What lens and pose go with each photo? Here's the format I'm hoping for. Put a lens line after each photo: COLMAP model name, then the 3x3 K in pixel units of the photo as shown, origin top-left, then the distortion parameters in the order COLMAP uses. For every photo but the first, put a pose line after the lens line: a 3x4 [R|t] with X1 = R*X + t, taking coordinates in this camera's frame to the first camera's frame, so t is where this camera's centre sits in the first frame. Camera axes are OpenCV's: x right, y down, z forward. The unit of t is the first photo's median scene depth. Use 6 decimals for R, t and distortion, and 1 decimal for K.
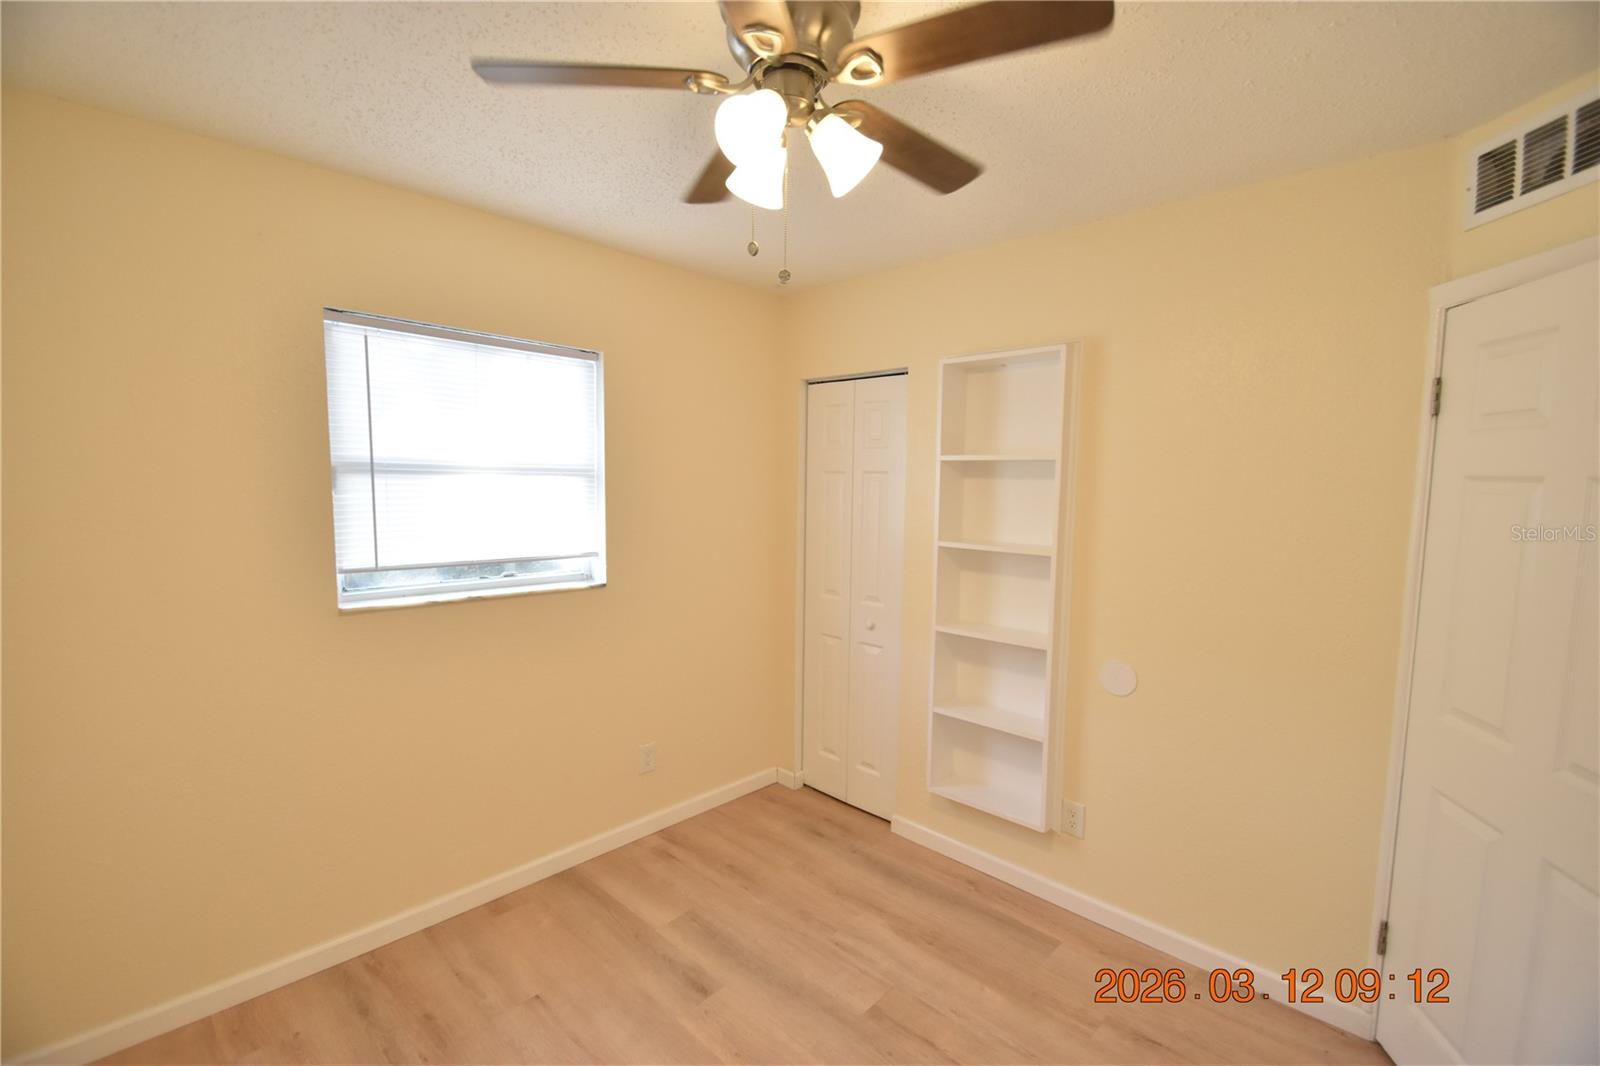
lens RADIAL K [[698.7, 0, 797.8], [0, 698.7, 538.9], [0, 0, 1]] dist [0.019618, -0.021086]
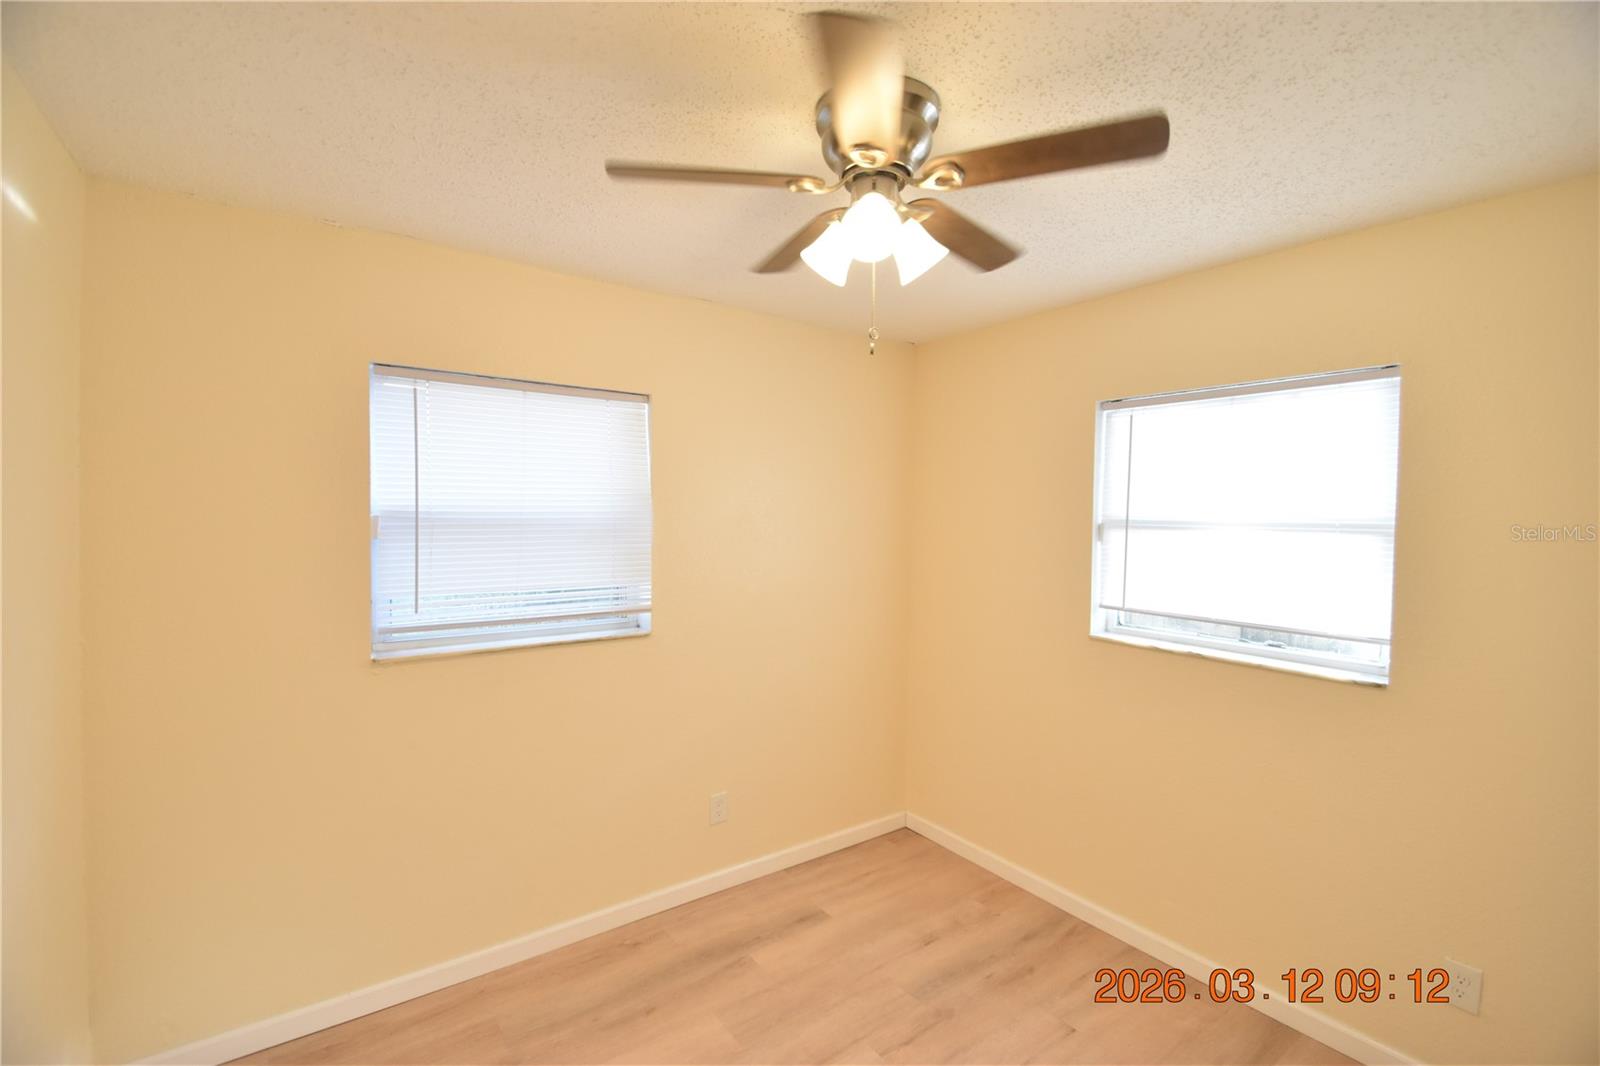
lens RADIAL K [[698.7, 0, 797.8], [0, 698.7, 538.9], [0, 0, 1]] dist [0.019618, -0.021086]
pose [[-0.177014, 0.011975, -0.984136, 0.668512], [-0.104981, 0.993992, 0.030977, -0.054423], [0.978593, 0.108798, -0.174693, 0.662591]]
